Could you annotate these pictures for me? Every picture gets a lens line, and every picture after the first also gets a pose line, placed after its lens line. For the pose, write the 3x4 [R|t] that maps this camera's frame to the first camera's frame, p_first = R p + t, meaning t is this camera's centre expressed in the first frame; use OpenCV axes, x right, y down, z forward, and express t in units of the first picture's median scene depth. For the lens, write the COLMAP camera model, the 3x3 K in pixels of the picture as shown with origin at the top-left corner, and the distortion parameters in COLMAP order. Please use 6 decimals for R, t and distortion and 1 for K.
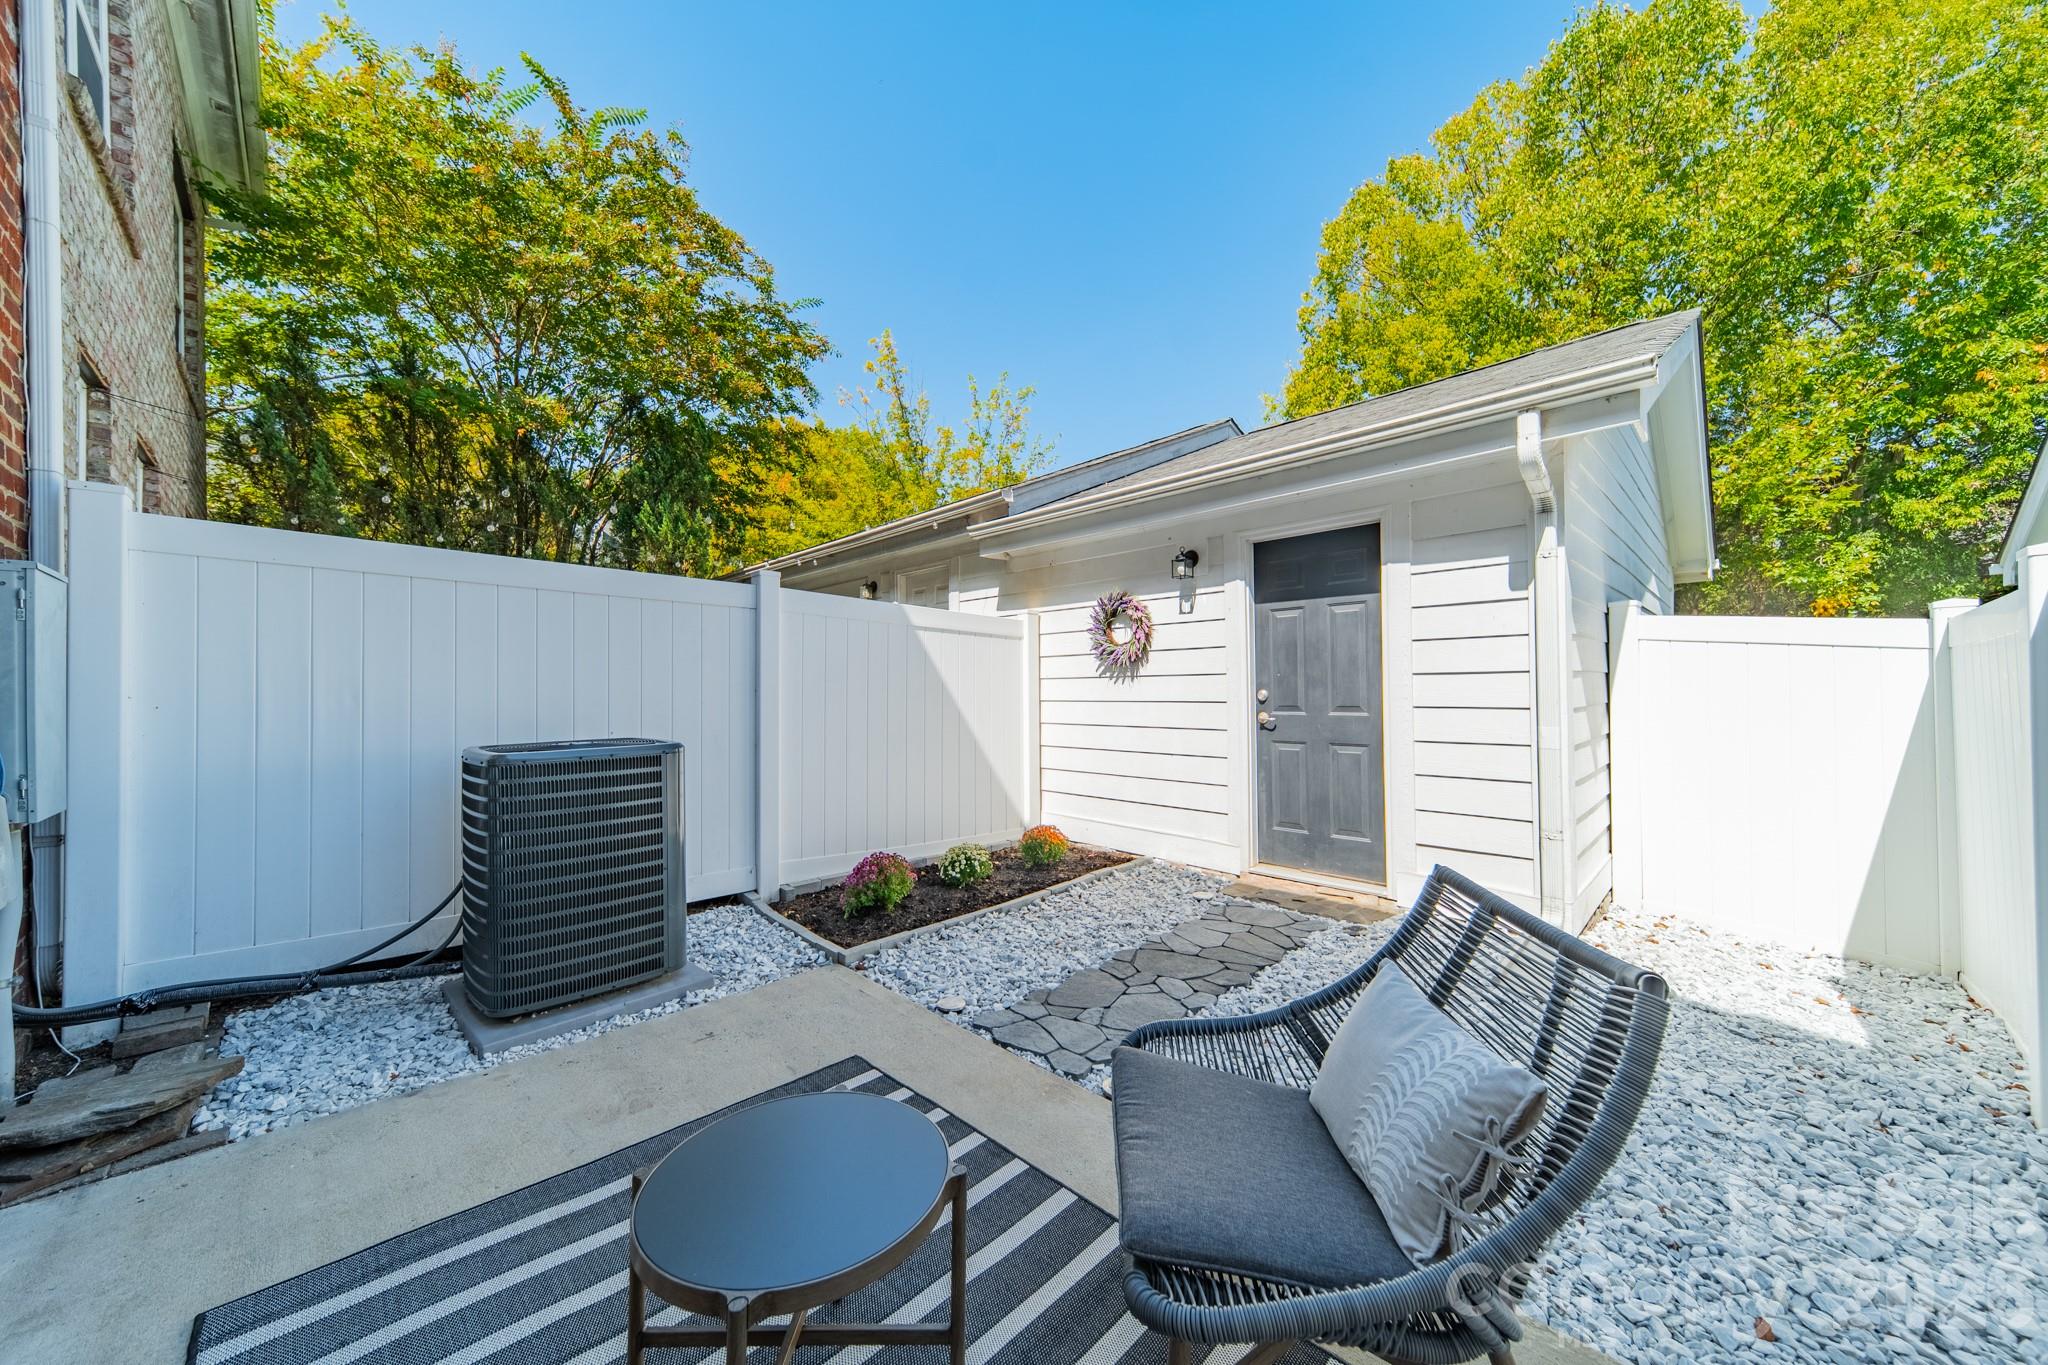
lens RADIAL K [[728.5, 0, 1025.5], [0, 728.5, 684.1], [0, 0, 1]] dist [0.007841, -0.000053]
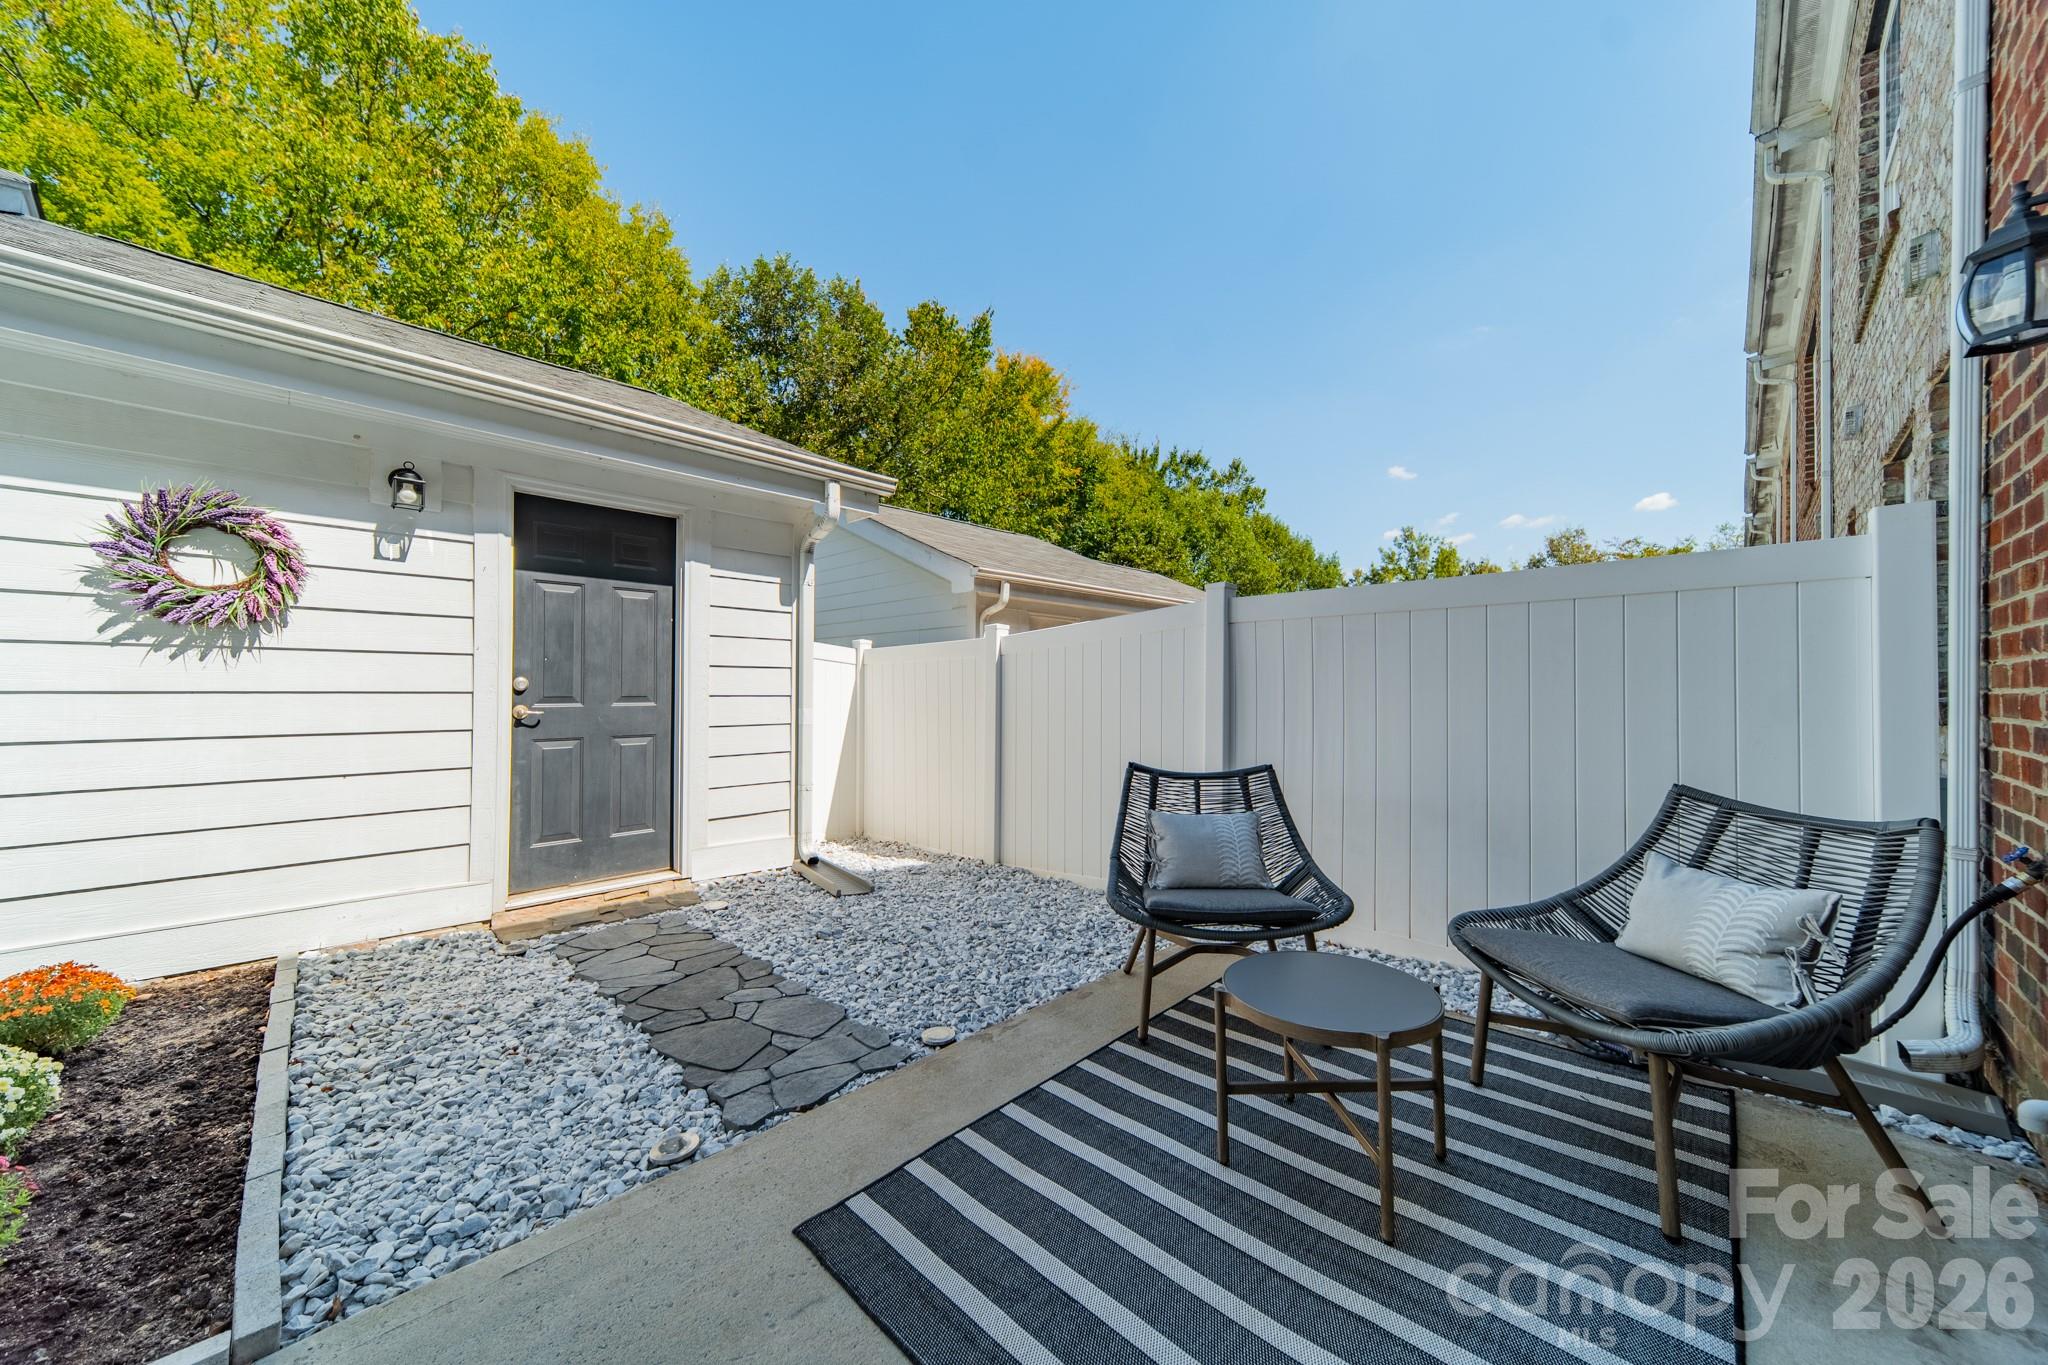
lens RADIAL K [[728.5, 0, 1034.2], [0, 728.5, 678.3], [0, 0, 1]] dist [0.007841, -0.000053]
pose [[-0.032004, 0.027895, 0.999098, -0.522516], [-0.009476, 0.999557, -0.028212, 0.027947], [-0.999443, -0.010370, -0.031726, 0.482638]]
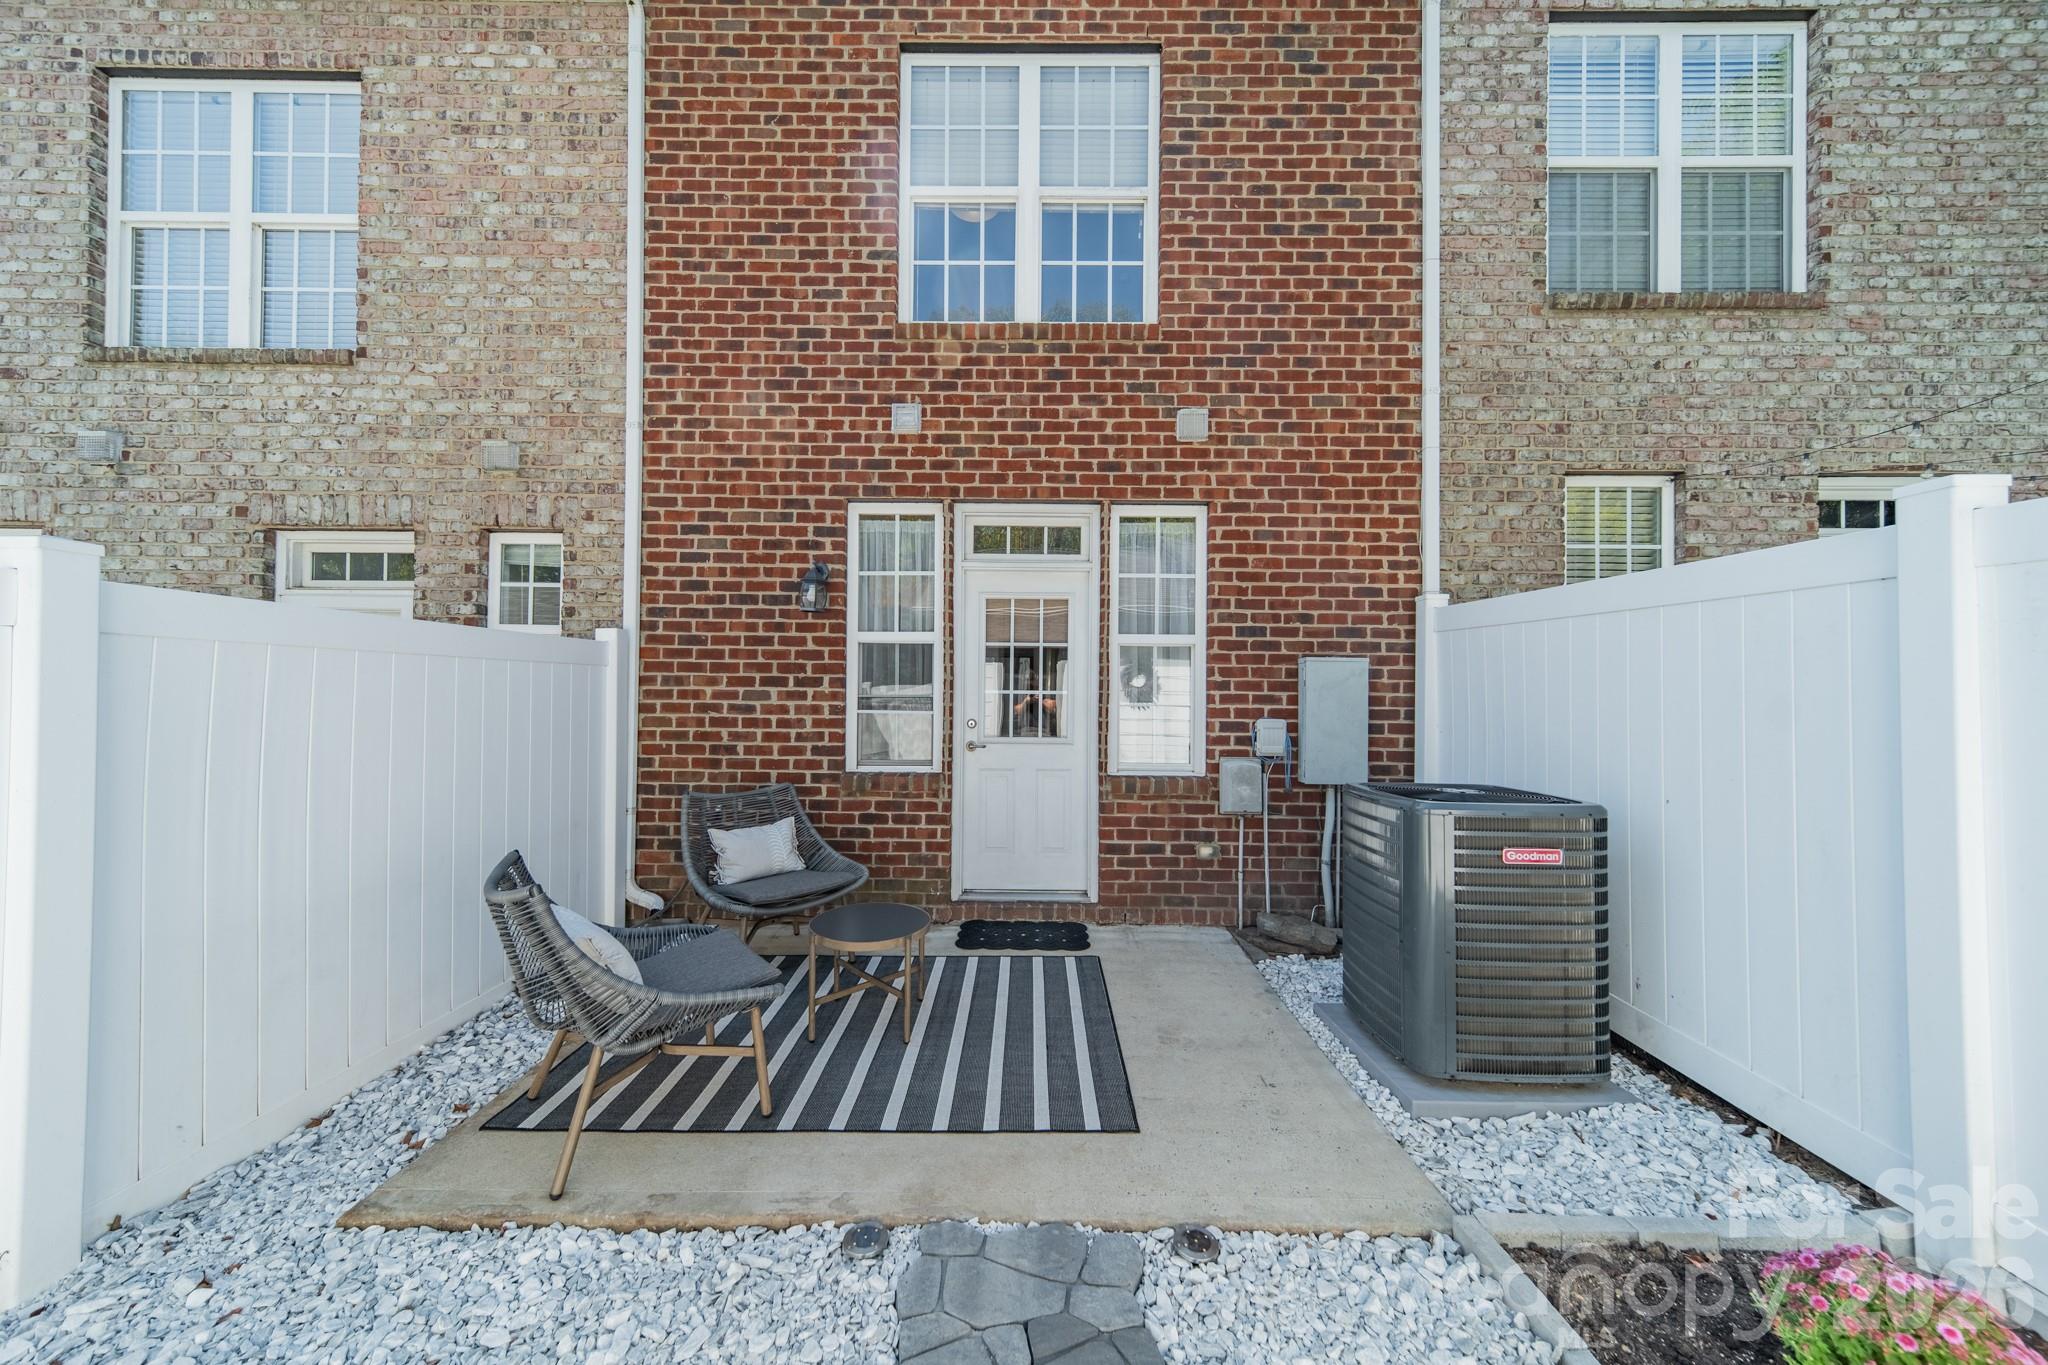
lens RADIAL K [[728.5, 0, 1025.7], [0, 728.5, 676.7], [0, 0, 1]] dist [0.007841, -0.000053]
pose [[-0.705275, -0.006241, -0.708906, 0.322684], [-0.003956, 0.999980, -0.004868, -0.045935], [0.708923, -0.000629, -0.705286, 0.924812]]
